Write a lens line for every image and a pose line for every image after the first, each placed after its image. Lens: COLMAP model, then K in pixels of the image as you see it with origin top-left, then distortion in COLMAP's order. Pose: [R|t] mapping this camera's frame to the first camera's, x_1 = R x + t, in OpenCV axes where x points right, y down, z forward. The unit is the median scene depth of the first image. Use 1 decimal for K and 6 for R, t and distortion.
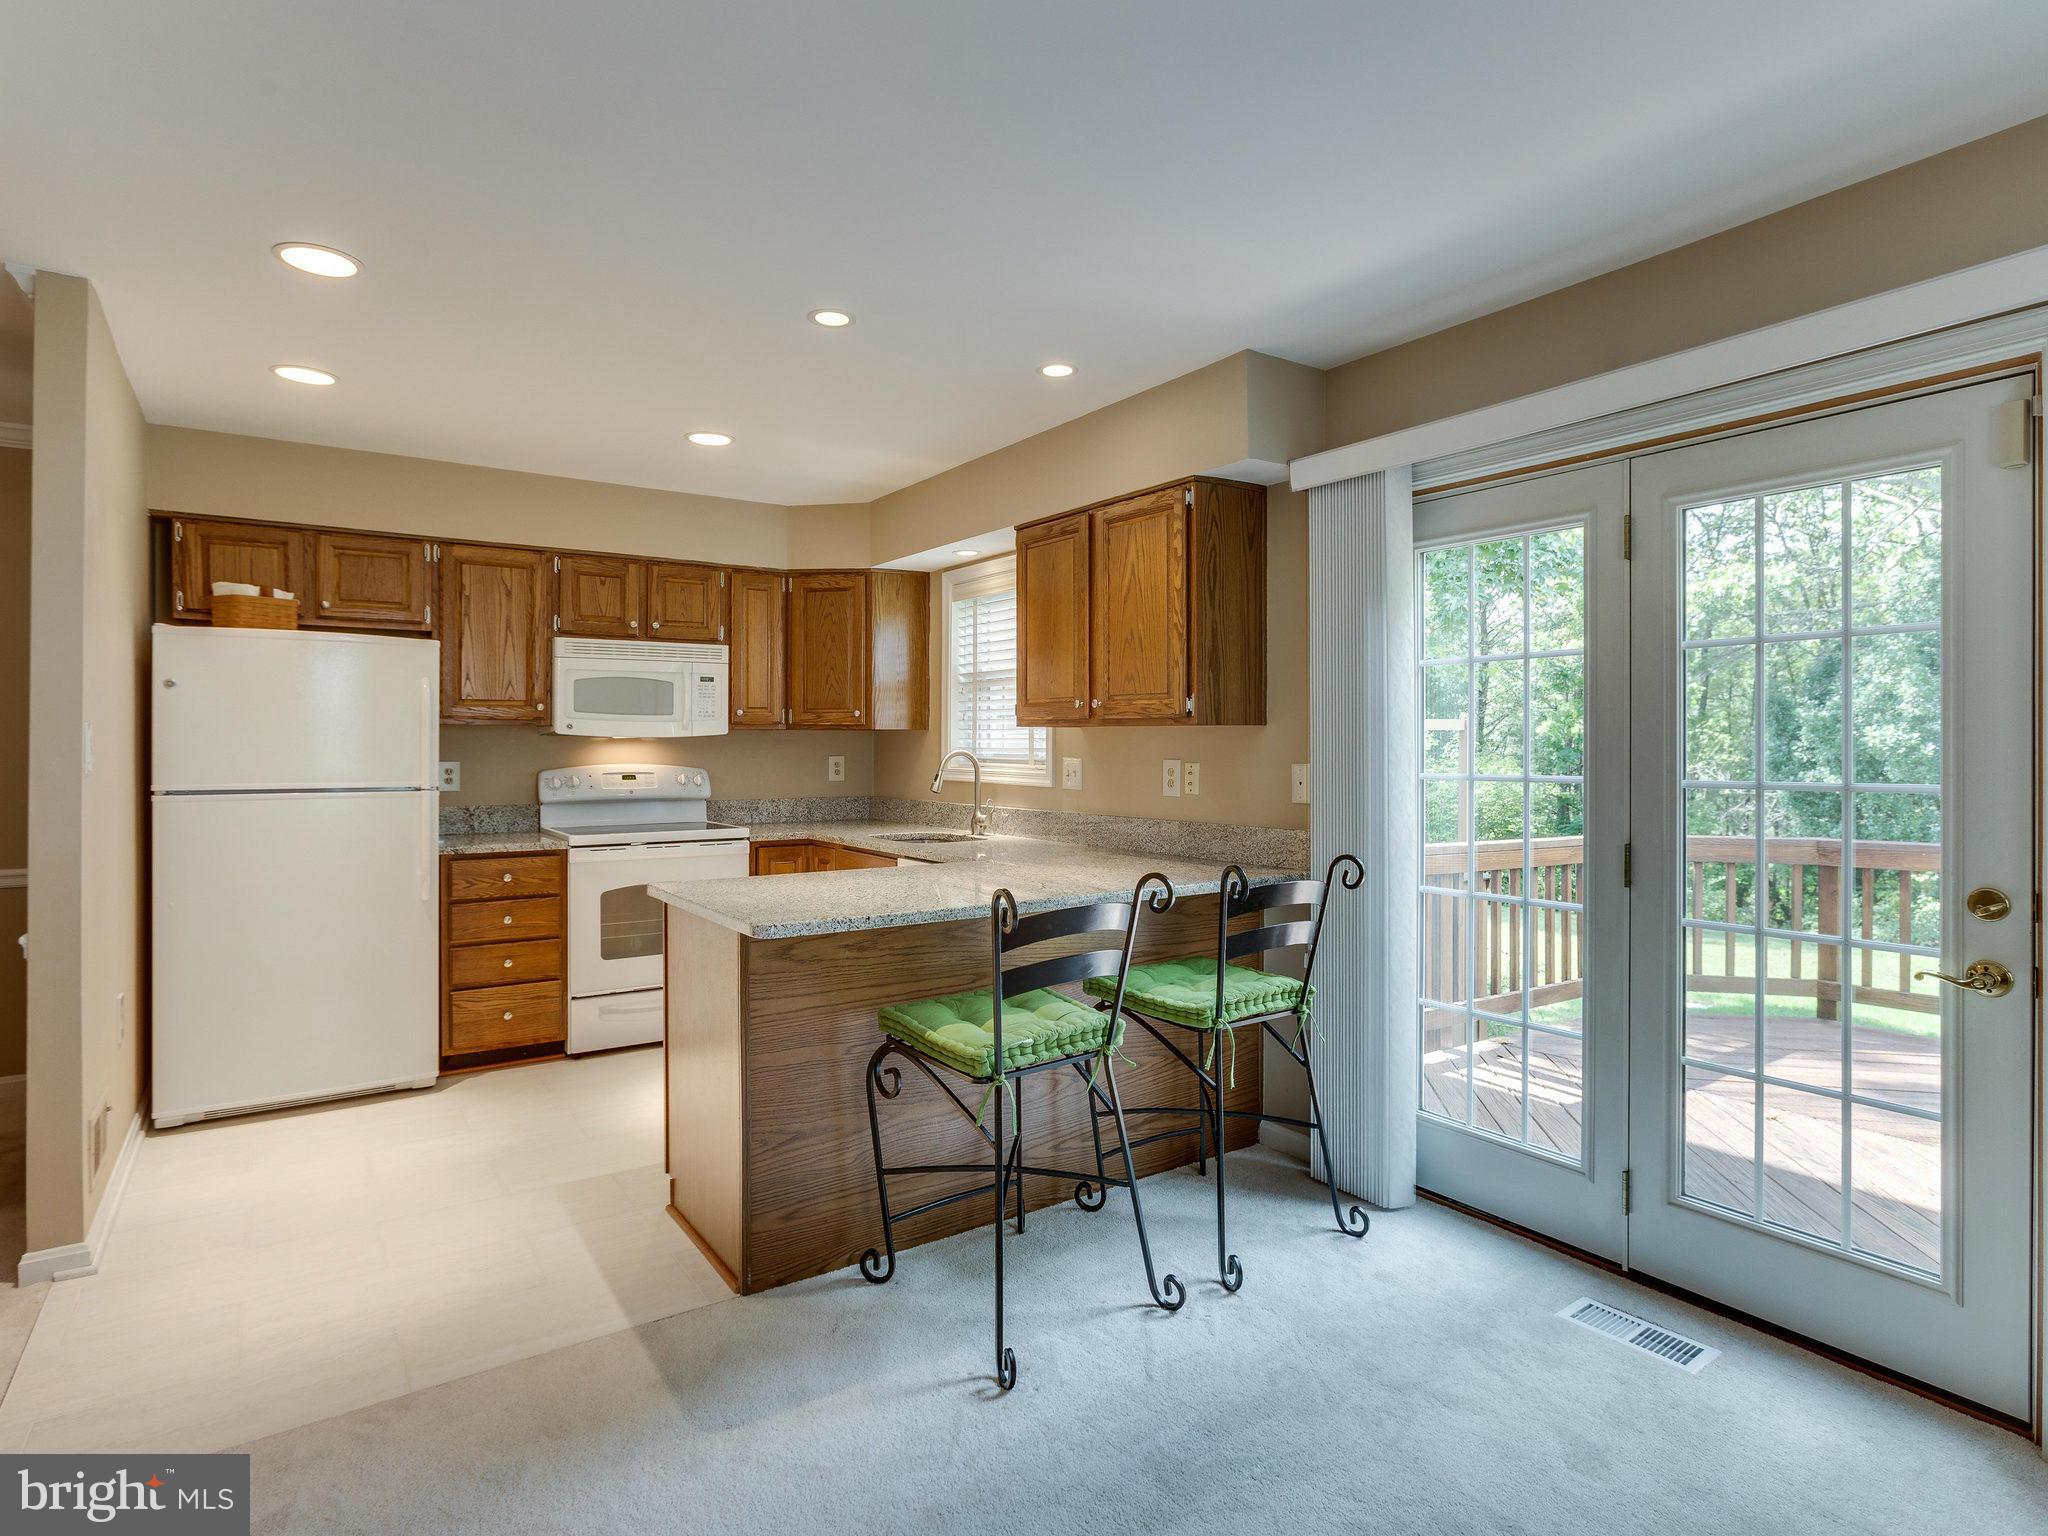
lens RADIAL K [[1090.5, 0, 1042.6], [0, 1090.5, 742.1], [0, 0, 1]] dist [-0.017954, 0.010278]
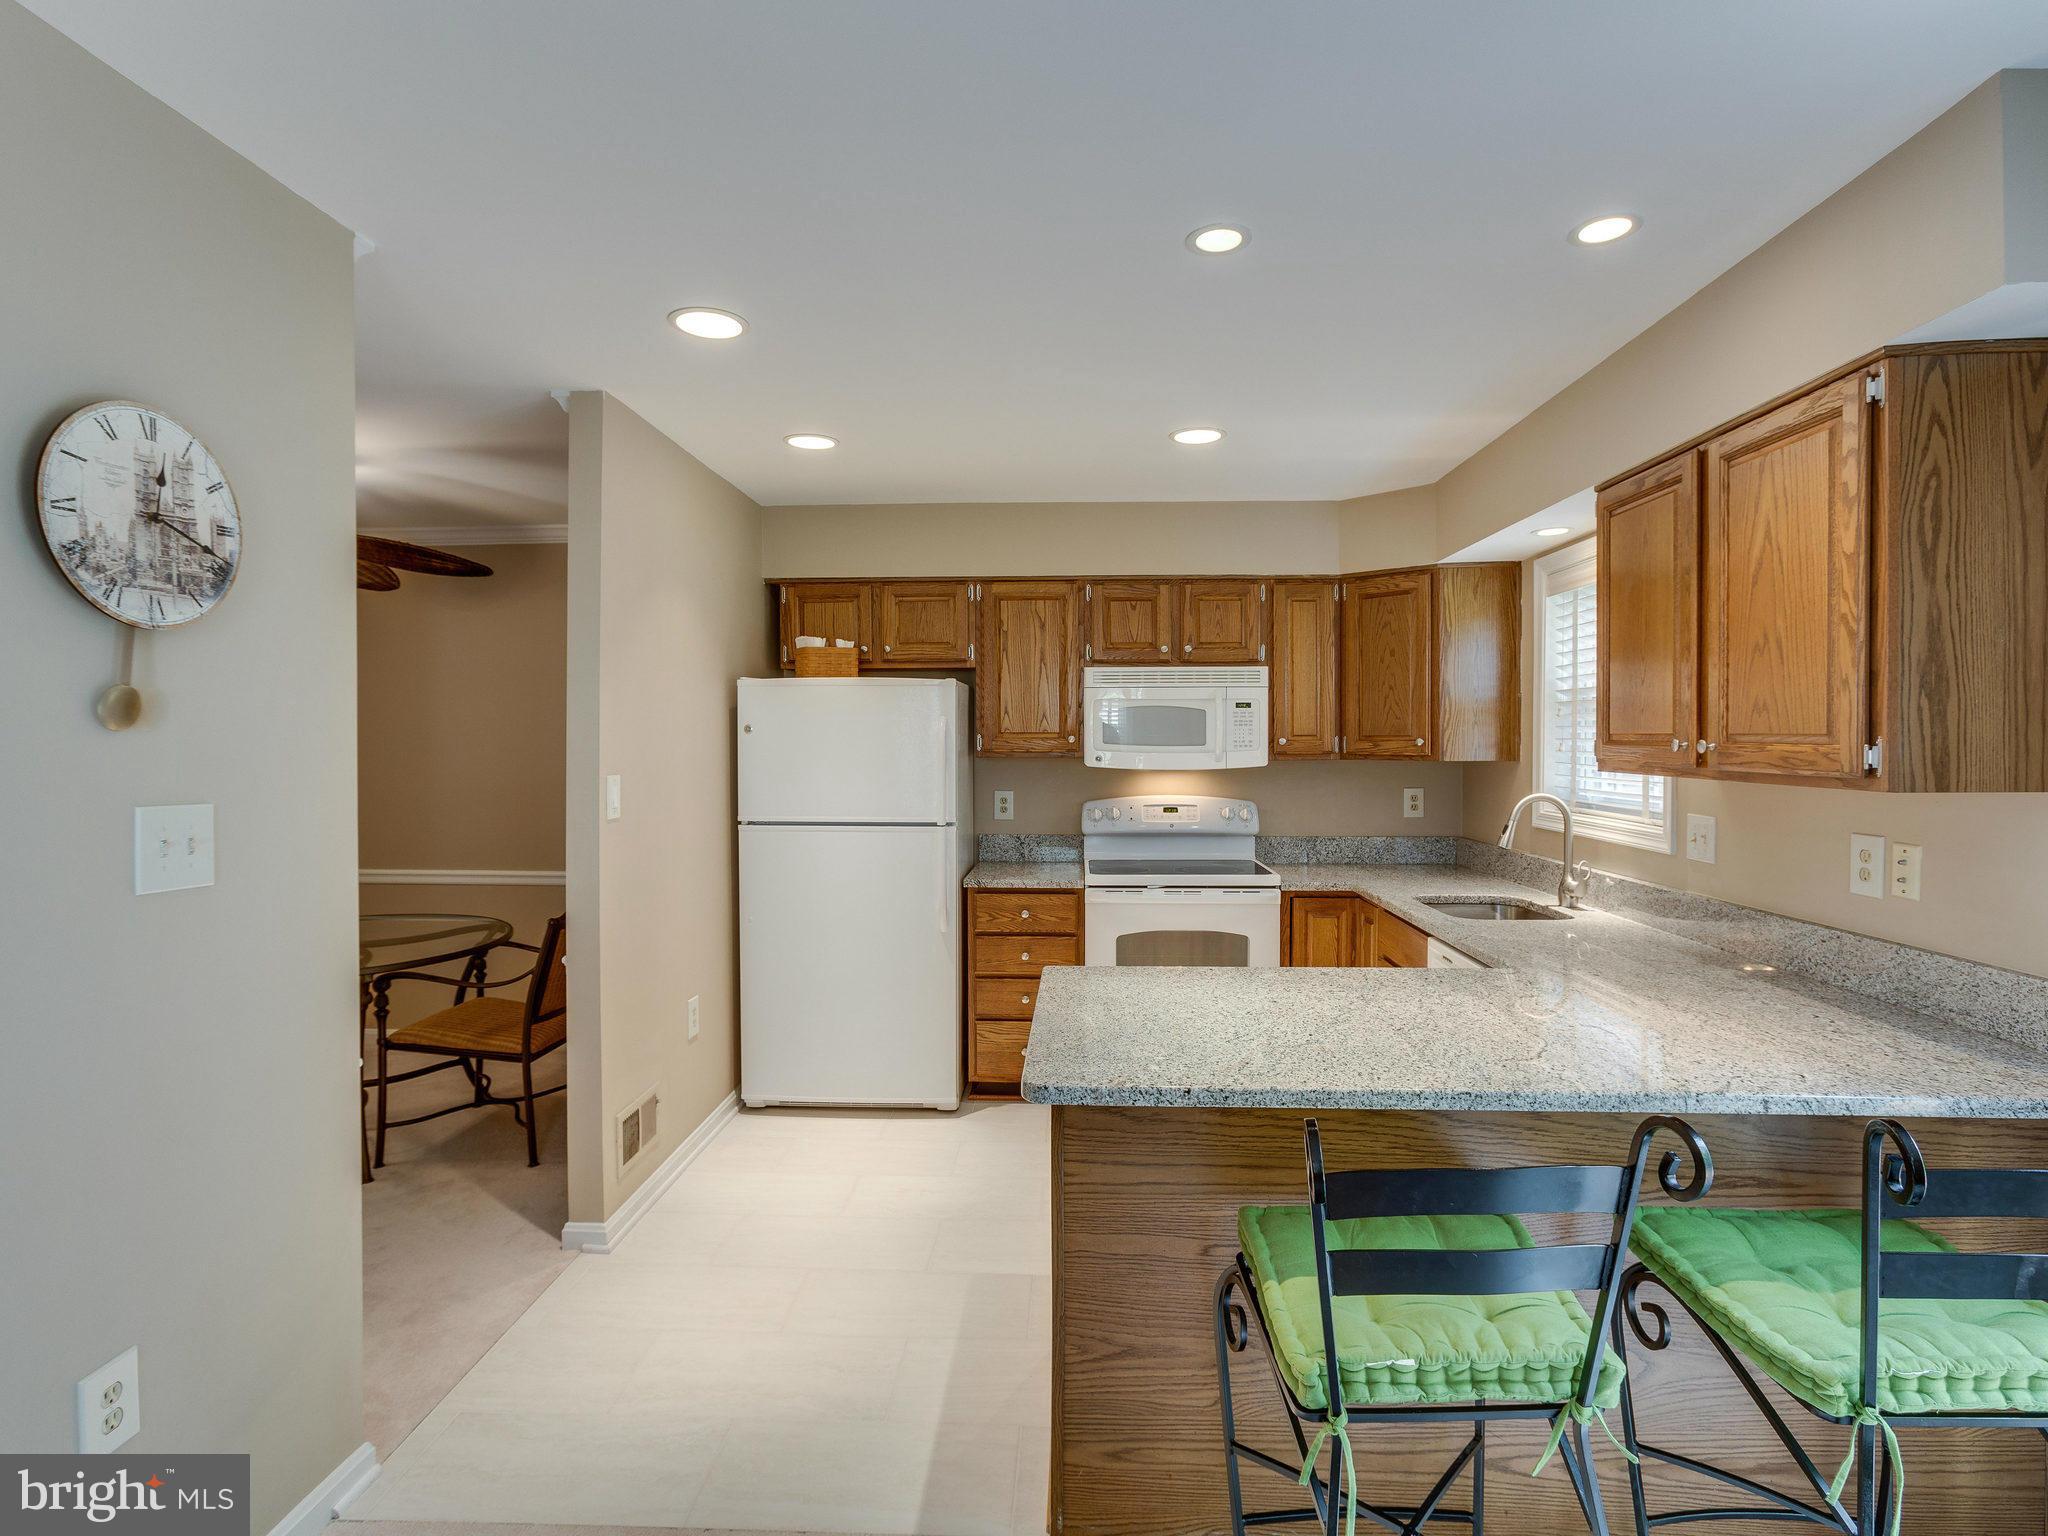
lens RADIAL K [[1035.3, 0, 1046.0], [0, 1035.3, 753.4], [0, 0, 1]] dist [-0.021626, 0.015560]
pose [[0.796360, 0.008802, -0.604759, 0.099250], [-0.000119, 0.999896, 0.014397, -0.037265], [0.604823, -0.011393, 0.796278, 0.269482]]
